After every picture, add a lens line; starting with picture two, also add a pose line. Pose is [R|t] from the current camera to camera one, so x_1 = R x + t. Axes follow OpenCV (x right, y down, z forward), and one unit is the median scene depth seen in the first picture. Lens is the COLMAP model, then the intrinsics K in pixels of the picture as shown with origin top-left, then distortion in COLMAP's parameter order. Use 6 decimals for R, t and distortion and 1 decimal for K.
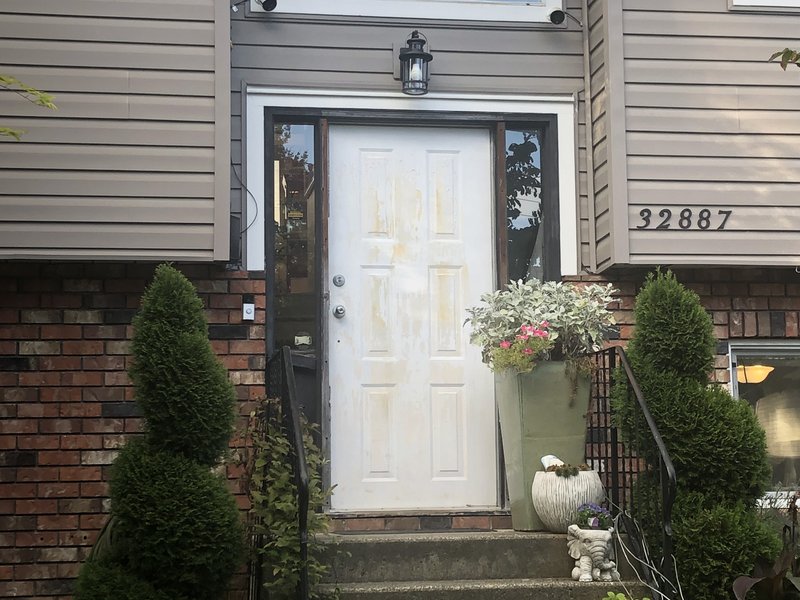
lens RADIAL K [[1612.2, 0, 401.5], [0, 1612.2, 283.8], [0, 0, 1]] dist [0.132650, -0.332868]
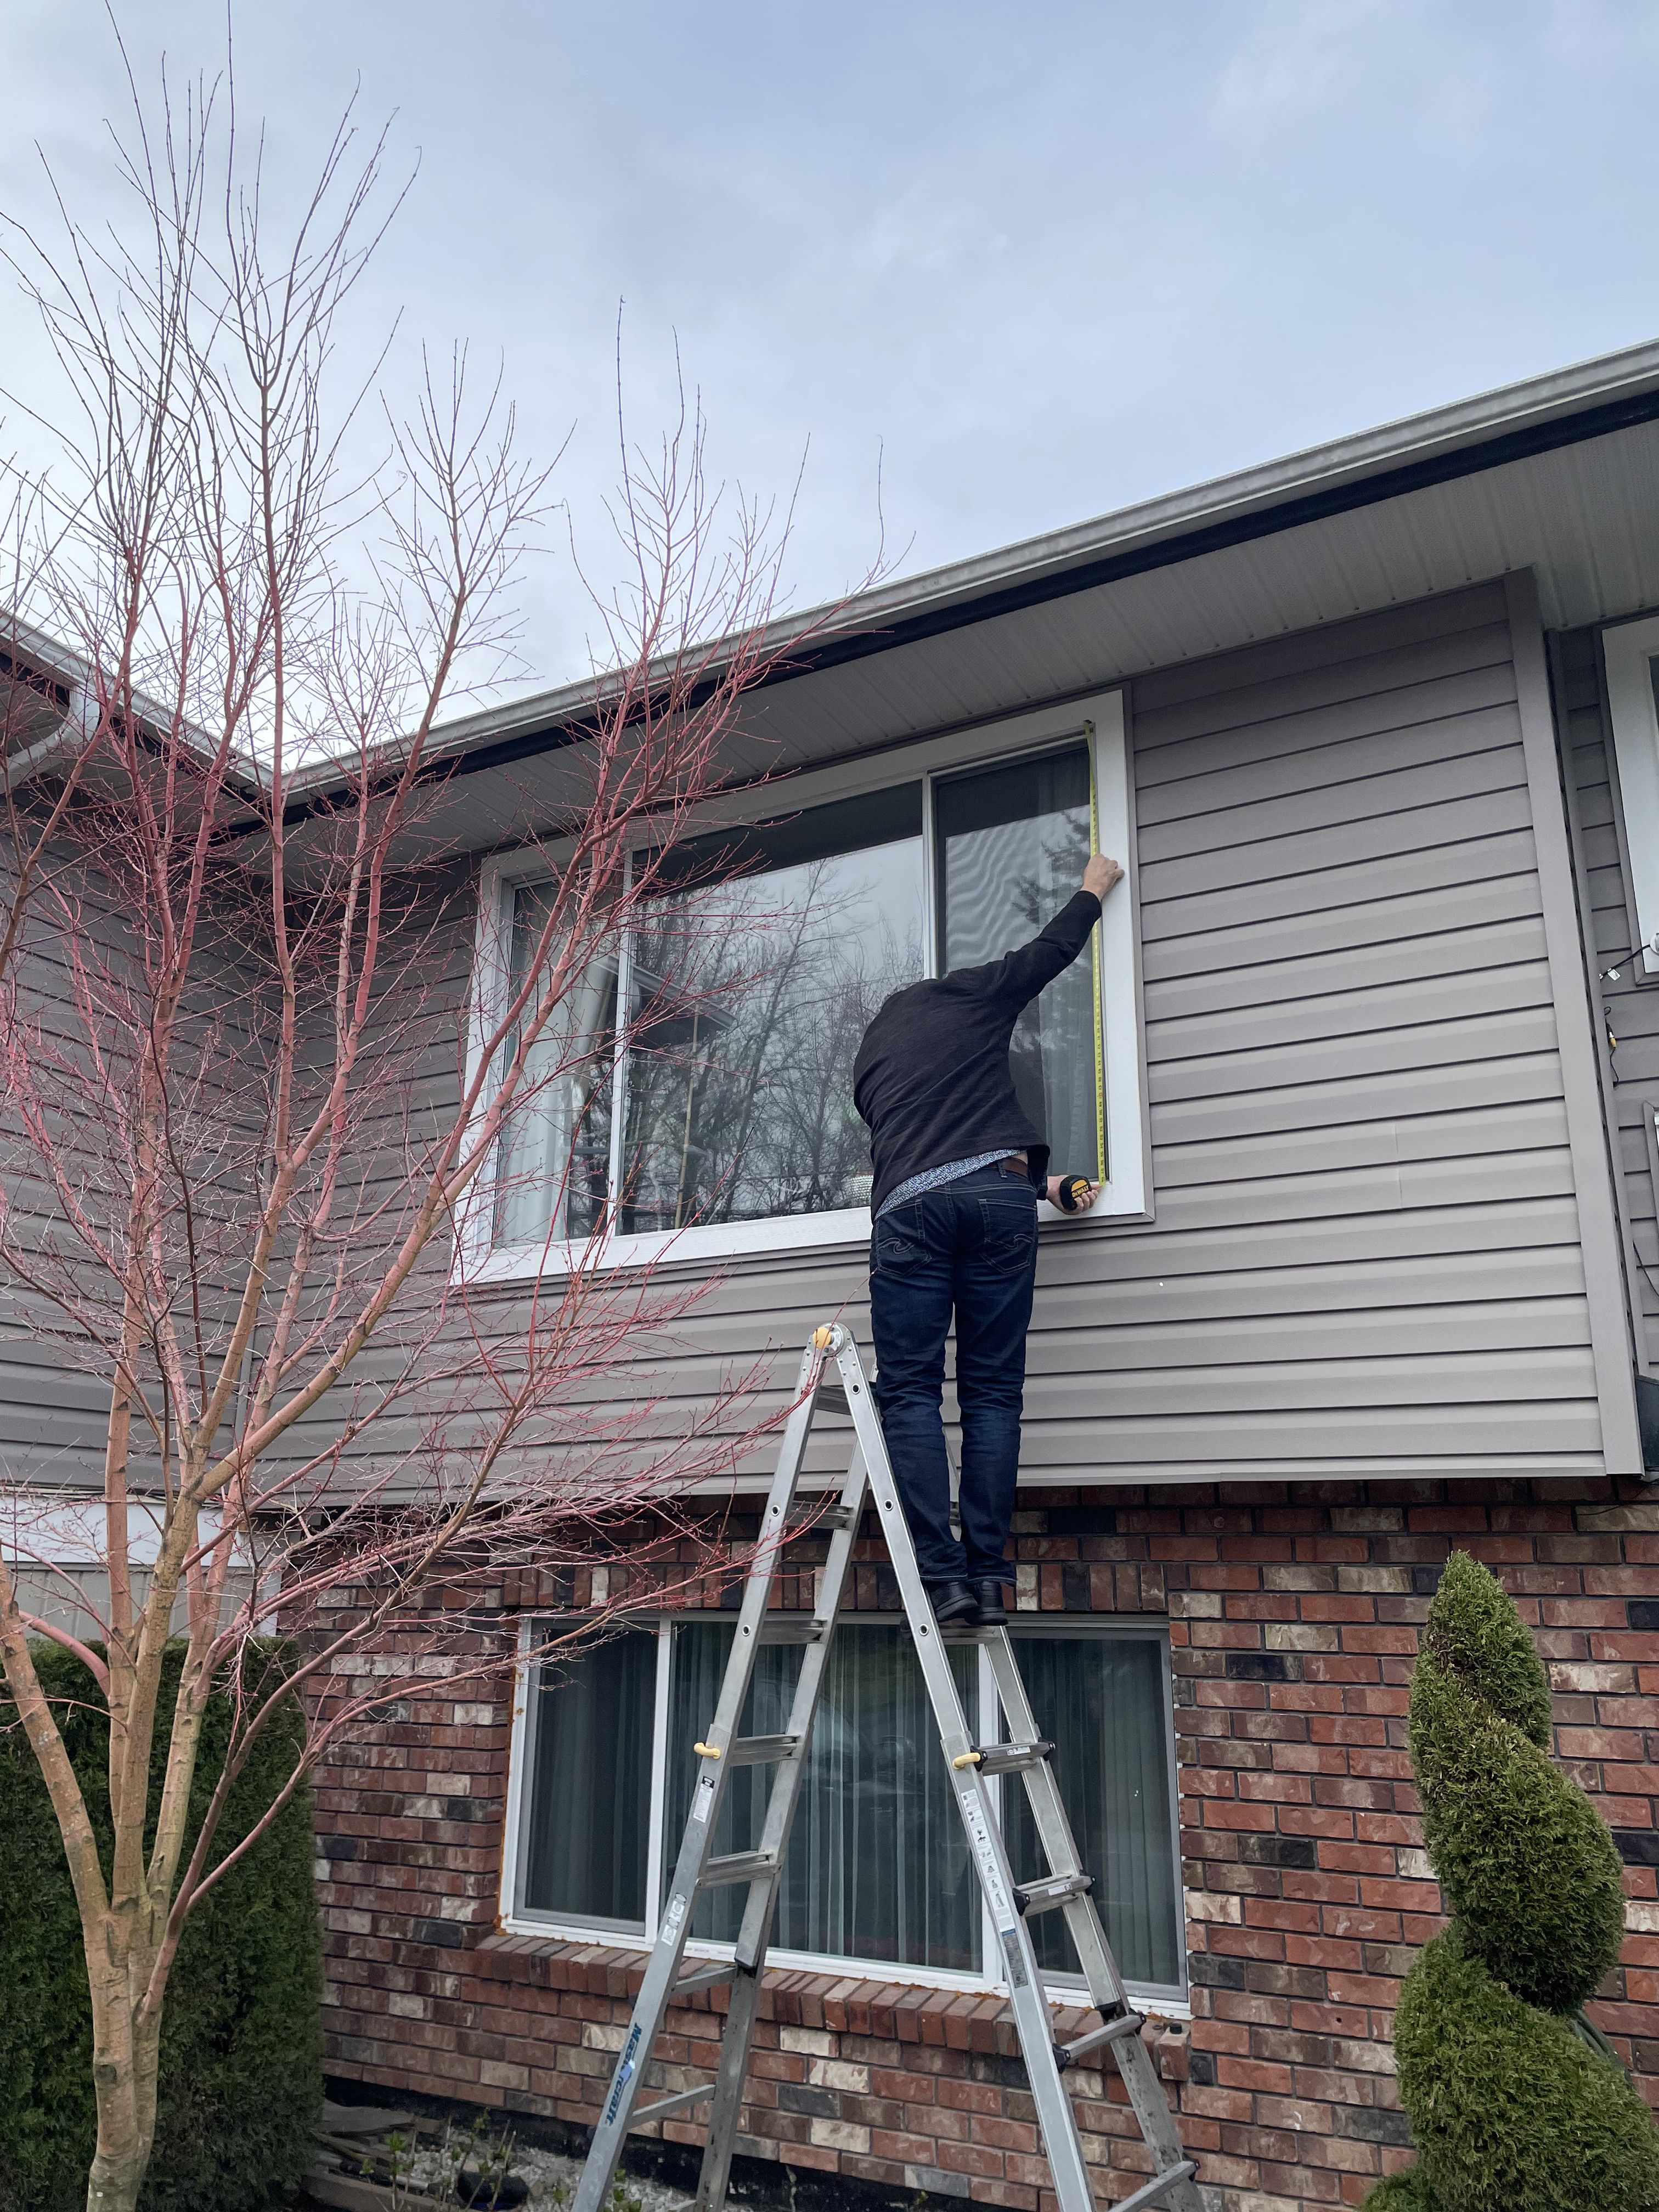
lens RADIAL K [[1676.9, 0, 829.5], [0, 1676.9, 1106.0], [0, 0, 1]] dist [0.085572, -0.107846]
pose [[0.778401, -0.152532, -0.608954, 0.031977], [0.062777, 0.984083, -0.166250, -0.051905], [0.624620, 0.091180, 0.775587, 0.421971]]
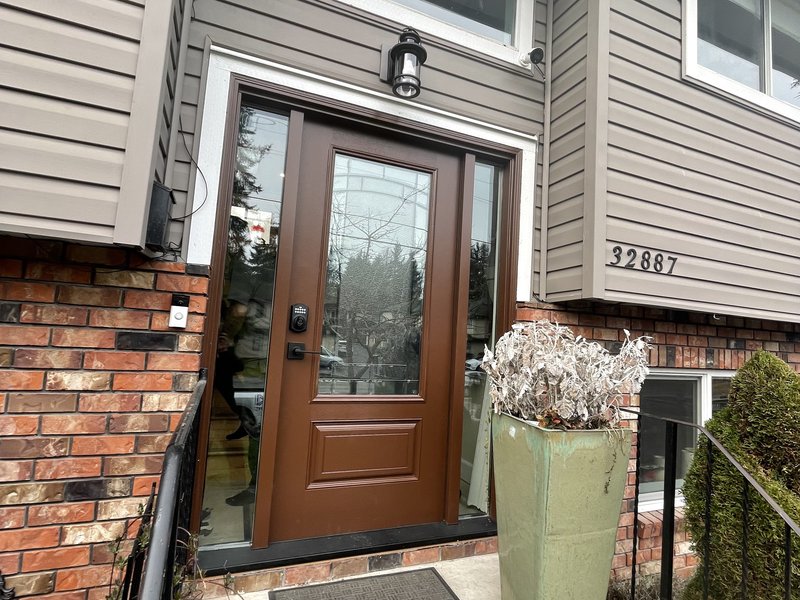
lens RADIAL K [[421.3, 0, 400.0], [0, 421.3, 300.0], [0, 0, 1]] dist [-0.010483, 0.000006]
pose [[0.973801, 0.093107, 0.207466, -0.034108], [-0.104883, 0.993398, 0.046478, -0.010915], [-0.201769, -0.067020, 0.977138, 0.781275]]
